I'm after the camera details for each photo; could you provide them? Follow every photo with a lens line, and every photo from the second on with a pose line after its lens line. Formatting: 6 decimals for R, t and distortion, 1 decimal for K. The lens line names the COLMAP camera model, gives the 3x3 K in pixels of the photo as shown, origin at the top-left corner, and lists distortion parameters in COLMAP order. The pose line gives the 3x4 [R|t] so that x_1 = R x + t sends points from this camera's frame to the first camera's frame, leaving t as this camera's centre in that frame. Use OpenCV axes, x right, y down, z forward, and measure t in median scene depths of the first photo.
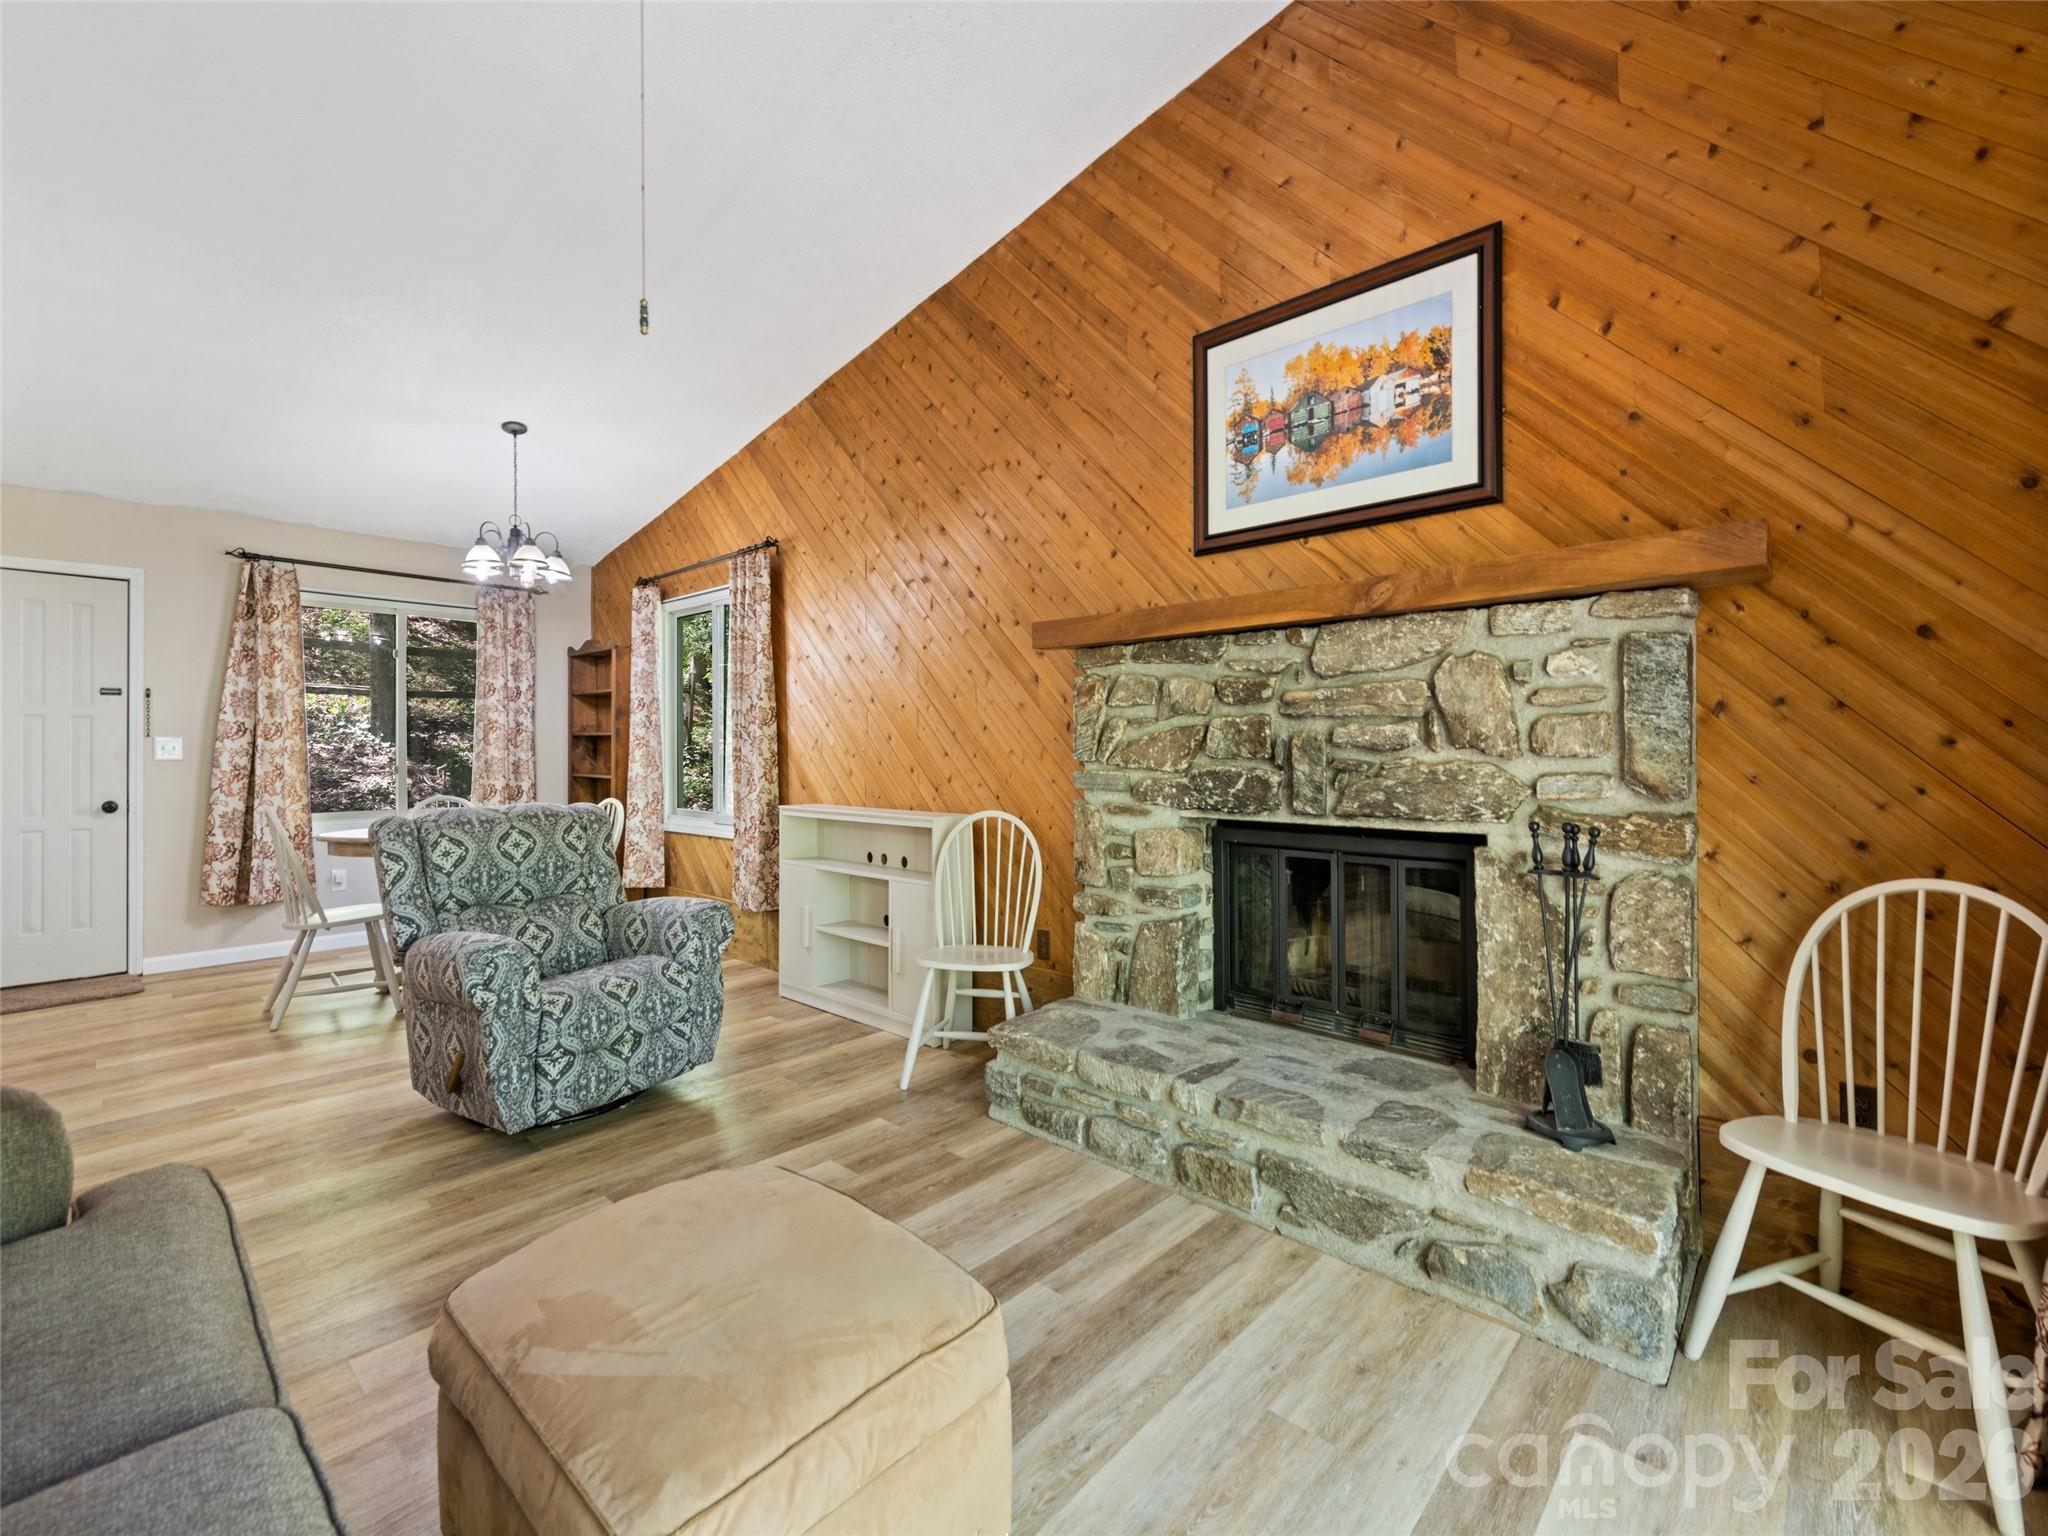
lens RADIAL K [[862.9, 0, 1057.6], [0, 862.9, 752.3], [0, 0, 1]] dist [0.000999, -0.000411]
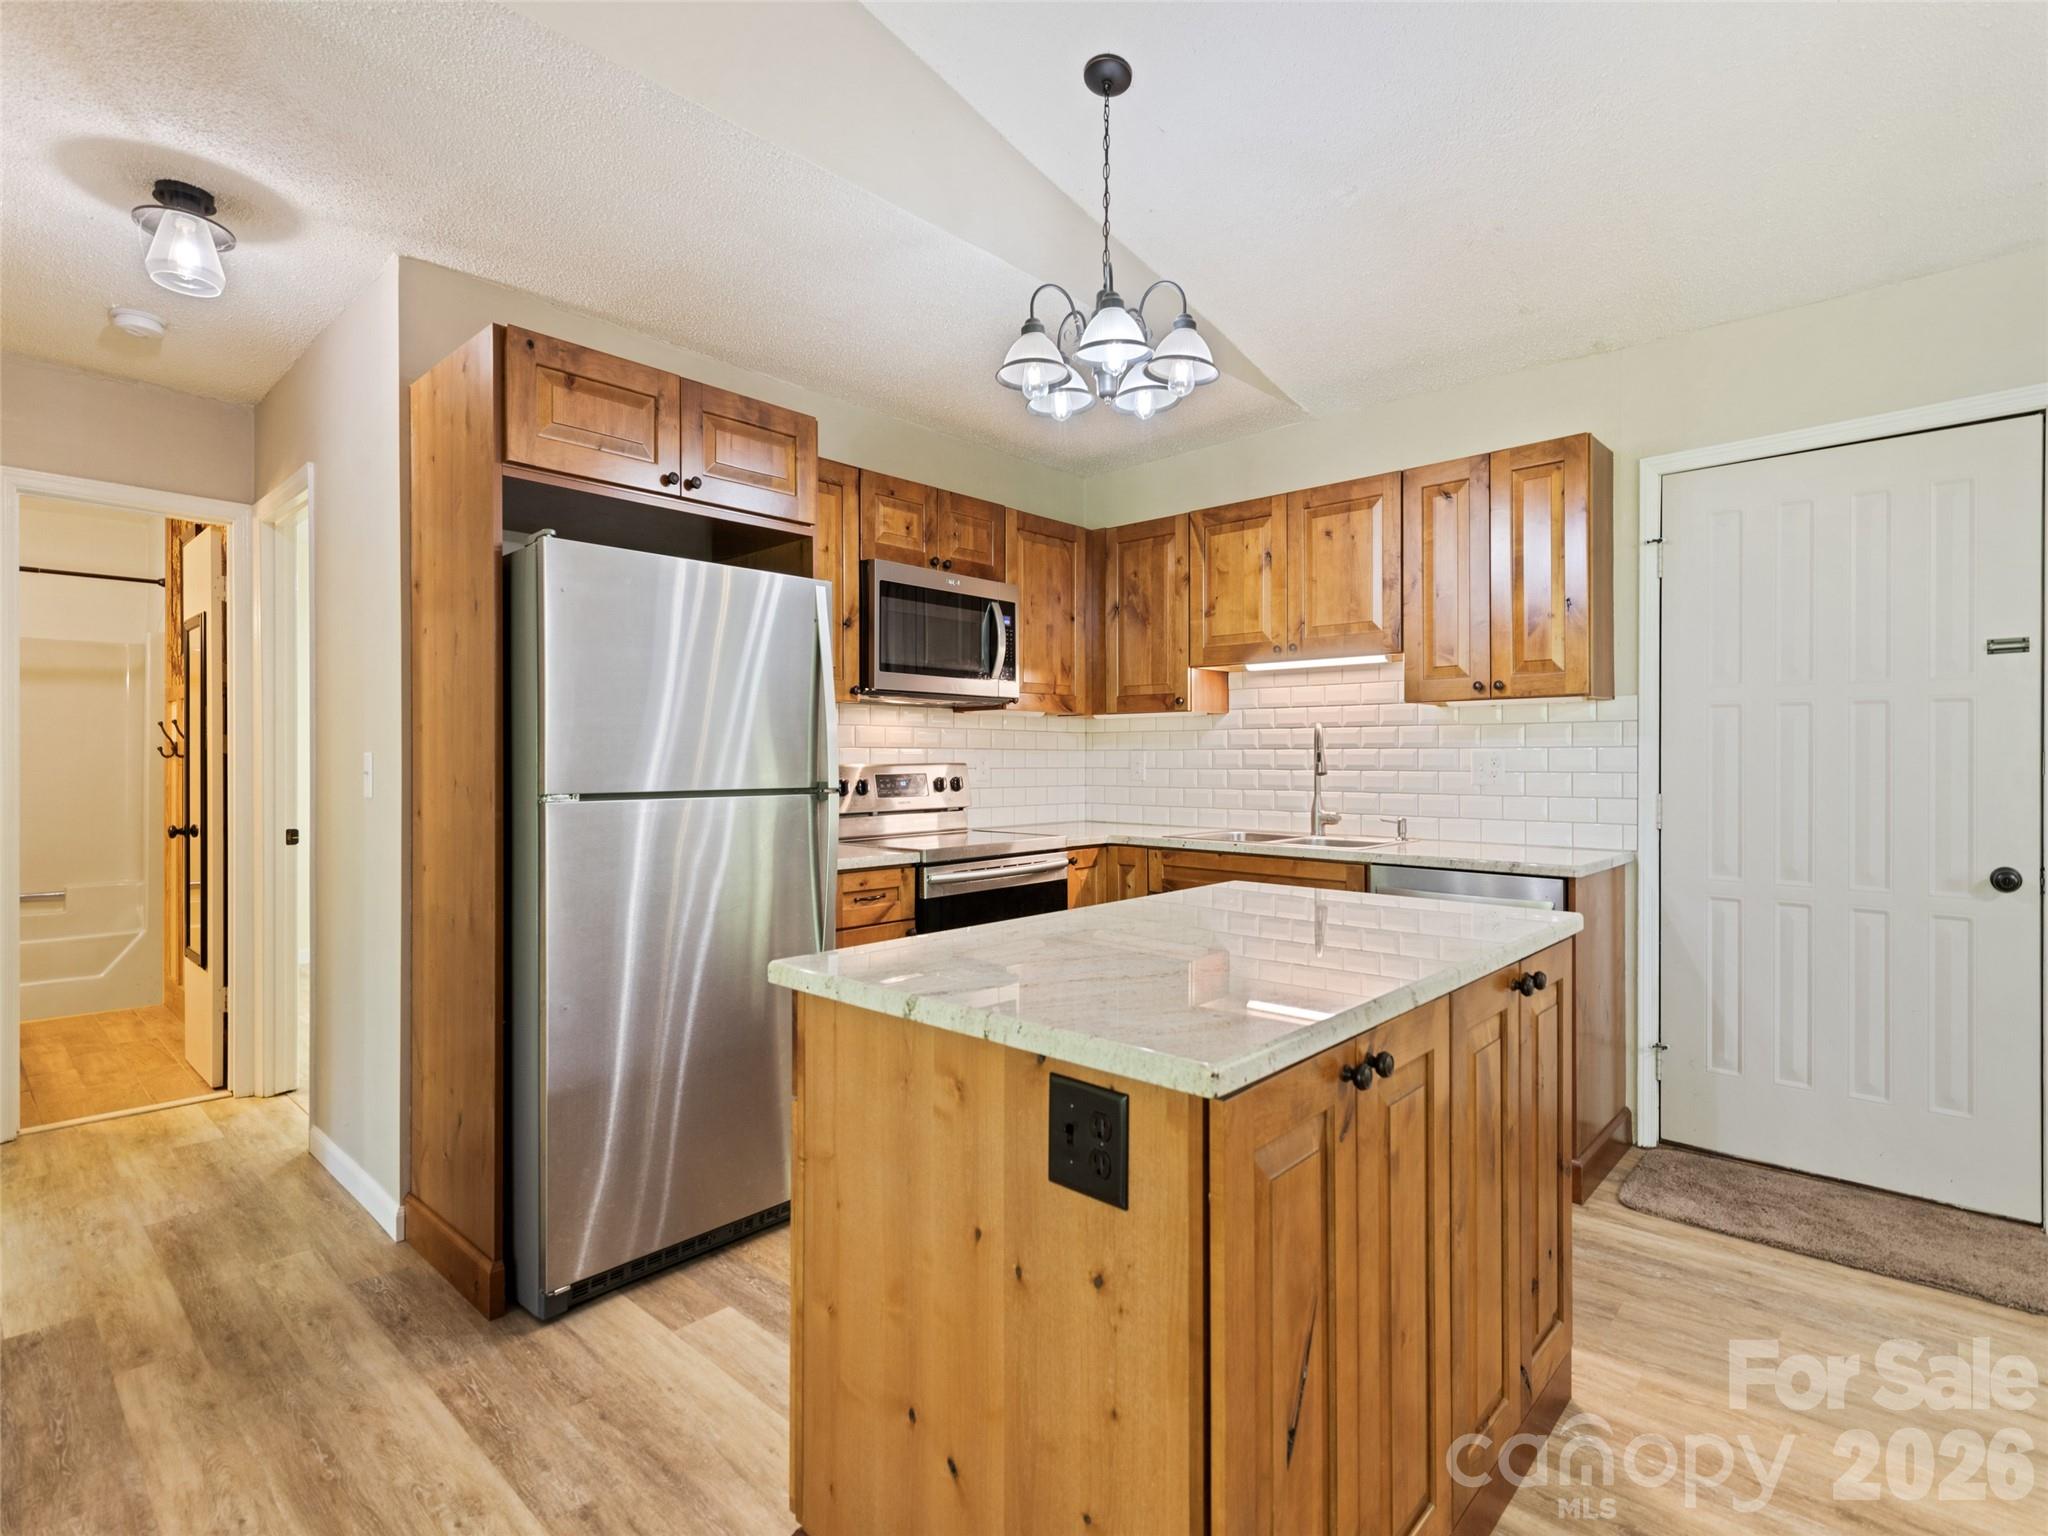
lens RADIAL K [[1008.6, 0, 1036.0], [0, 1008.6, 762.4], [0, 0, 1]] dist [0.005391, 0.000529]
pose [[-0.010793, 0.008708, -0.999904, -0.788829], [0.000414, 0.999962, 0.008704, -0.013974], [0.999942, -0.000320, -0.010797, 0.695587]]
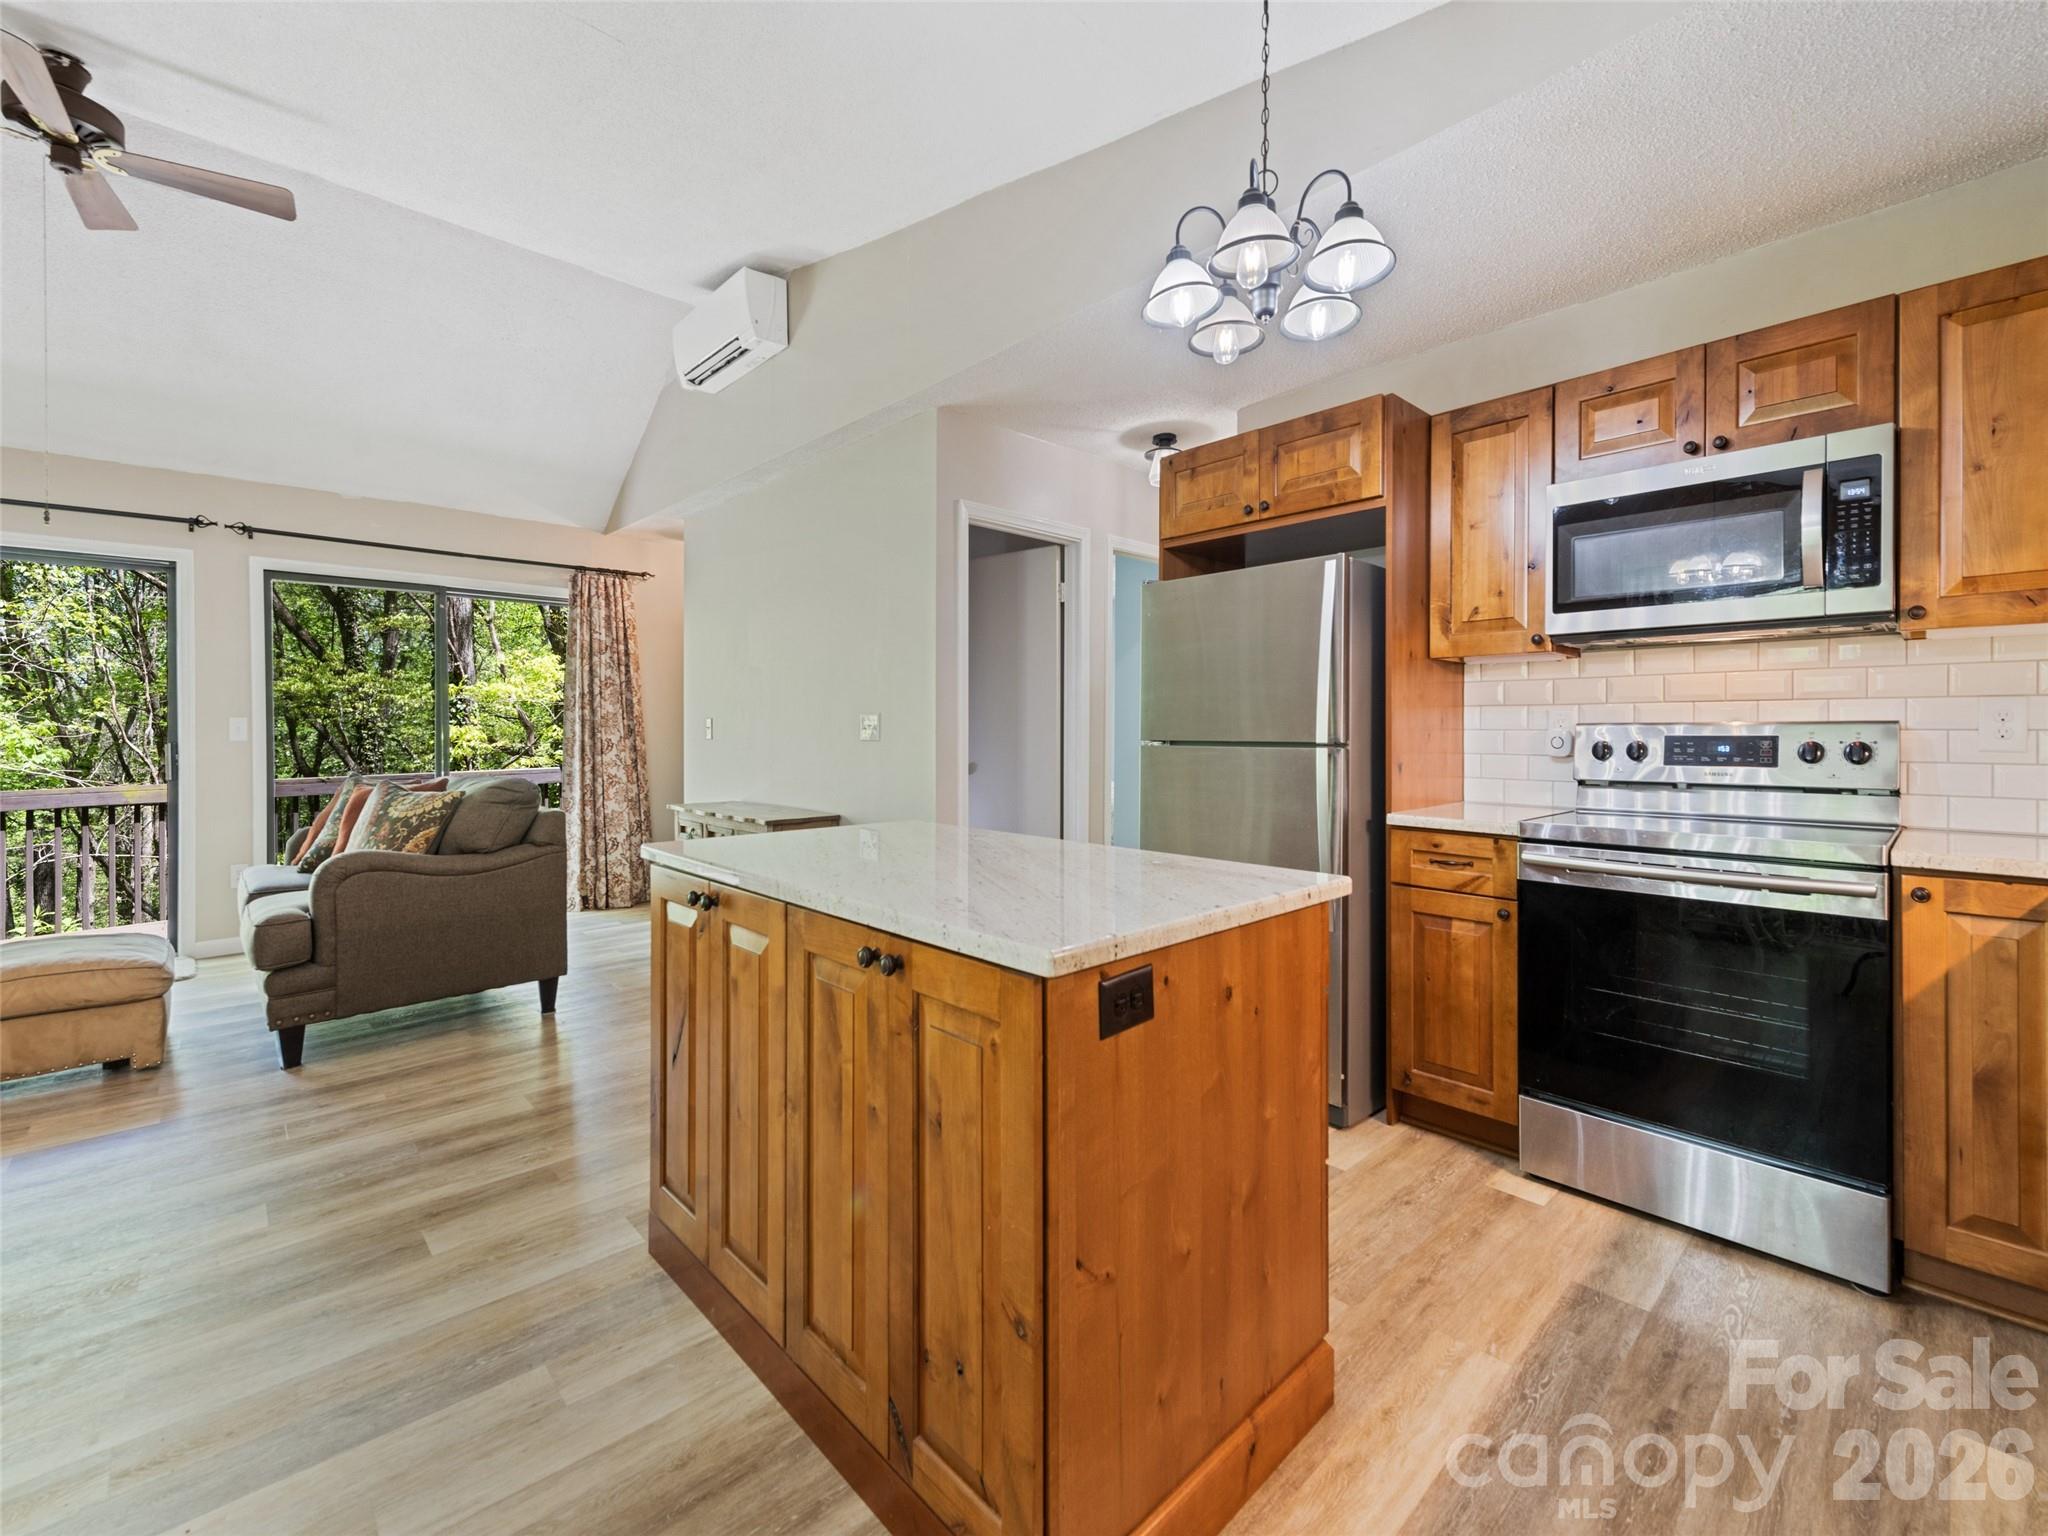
lens RADIAL K [[872.5, 0, 1007.2], [0, 872.5, 728.1], [0, 0, 1]] dist [0.019176, -0.001504]
pose [[-0.994152, 0.005958, 0.107823, -1.482505], [0.005899, 0.999982, -0.000868, 0.001615], [-0.107826, -0.000227, -0.994170, 1.407669]]
